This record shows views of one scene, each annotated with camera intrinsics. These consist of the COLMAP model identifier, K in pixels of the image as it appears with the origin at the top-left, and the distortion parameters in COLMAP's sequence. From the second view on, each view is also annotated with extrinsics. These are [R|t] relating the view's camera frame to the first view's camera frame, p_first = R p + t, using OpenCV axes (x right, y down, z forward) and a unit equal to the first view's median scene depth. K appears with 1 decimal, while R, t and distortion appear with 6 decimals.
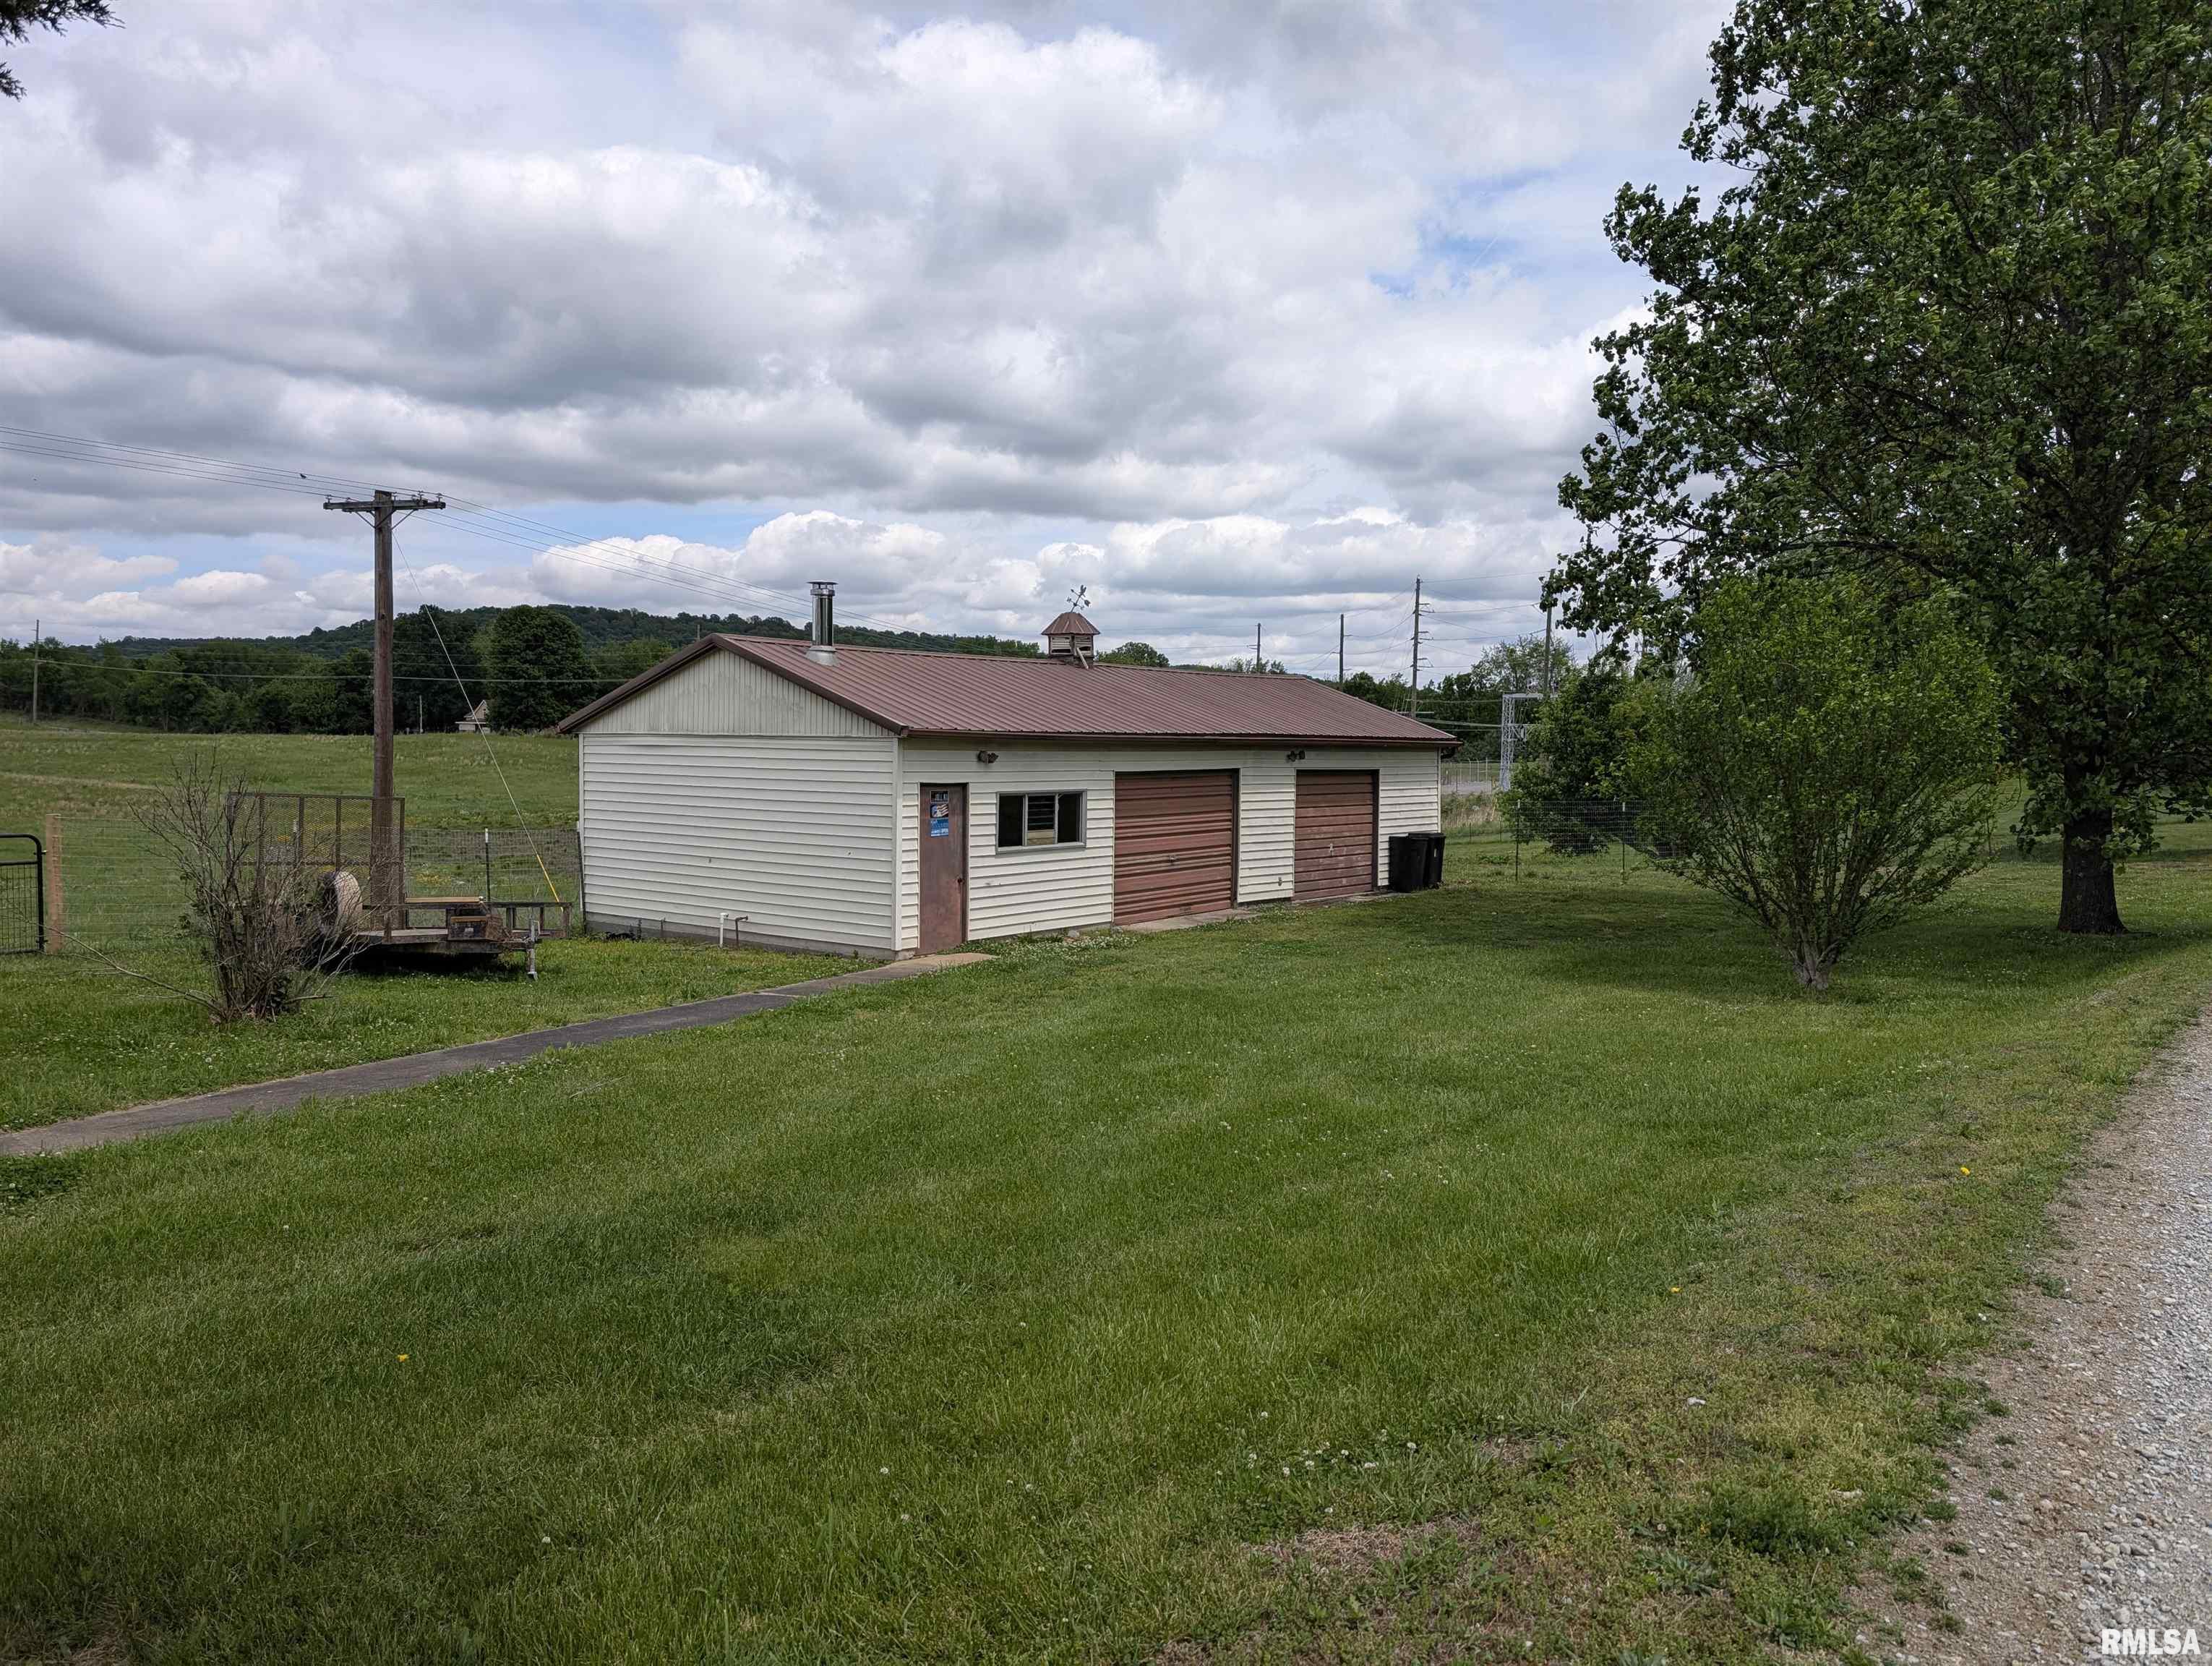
lens RADIAL K [[1571.6, 0, 1106.0], [0, 1571.6, 833.0], [0, 0, 1]] dist [0.030133, -0.025998]
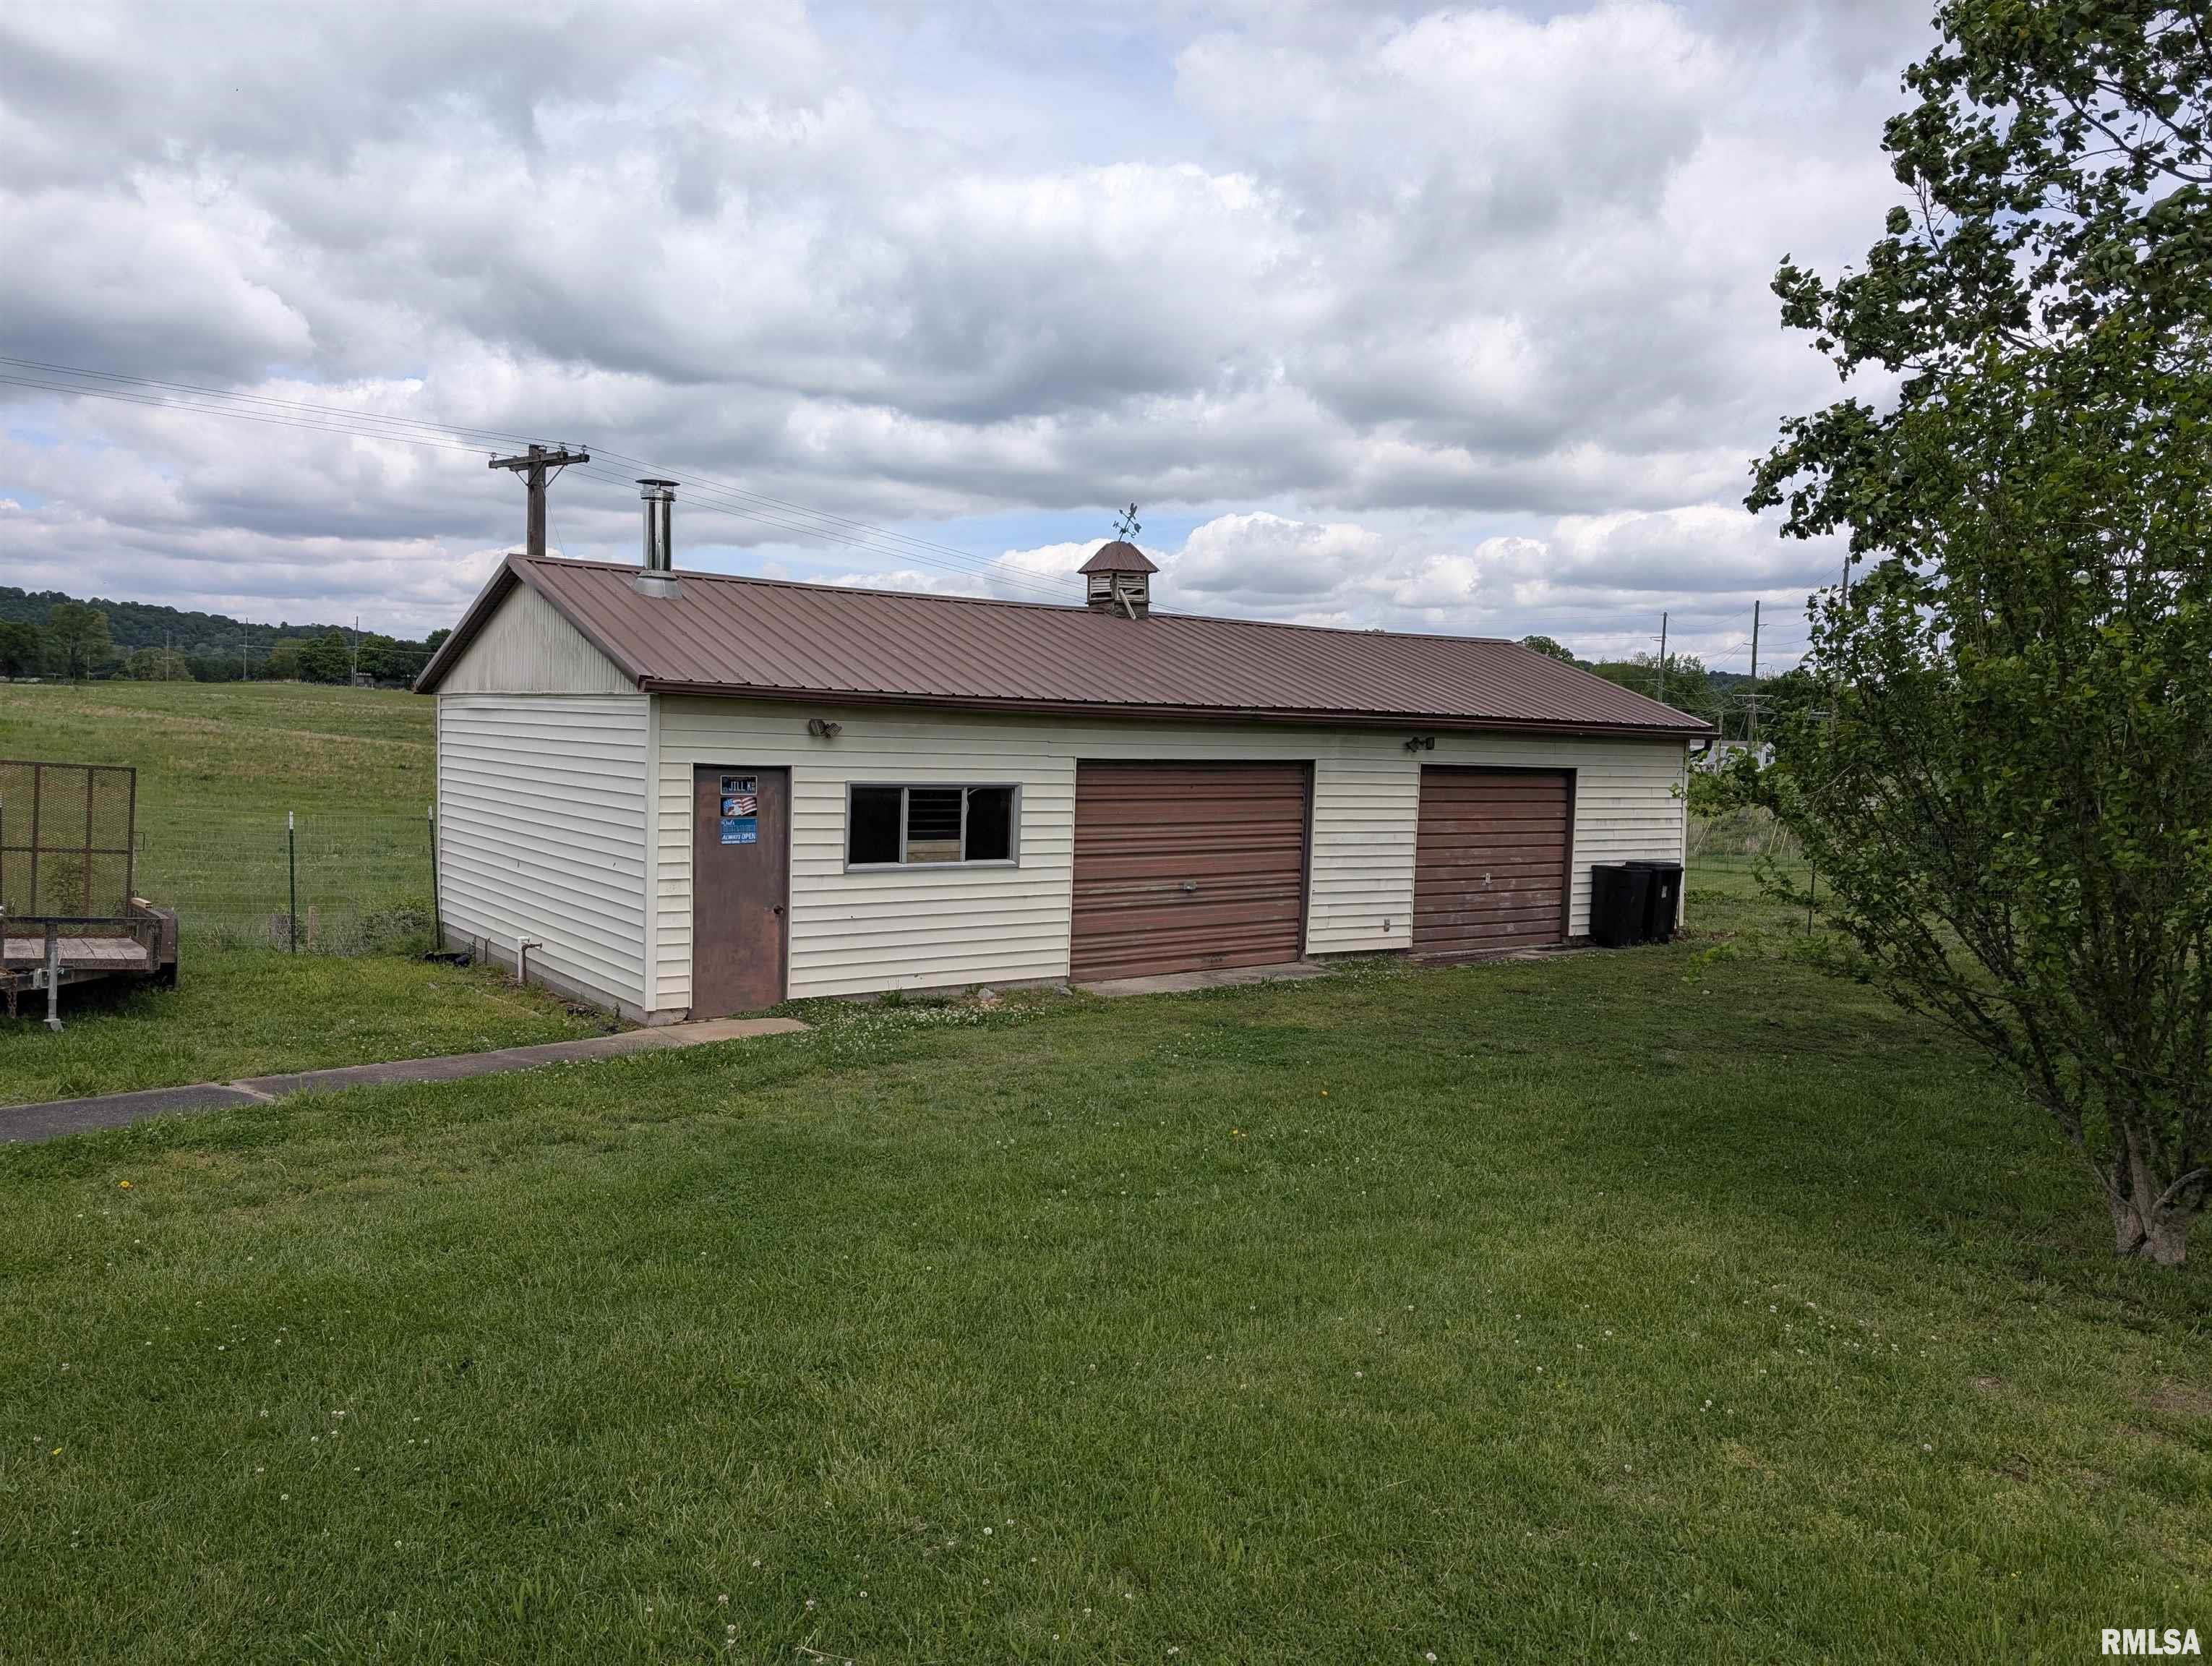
lens RADIAL K [[1567.6, 0, 1199.7], [0, 1567.6, 880.9], [0, 0, 1]] dist [0.034422, 0.000394]
pose [[0.969880, 0.035924, -0.240919, 0.181453], [-0.030218, 0.999169, 0.027337, -0.004776], [0.241701, -0.019234, 0.970160, 0.284573]]
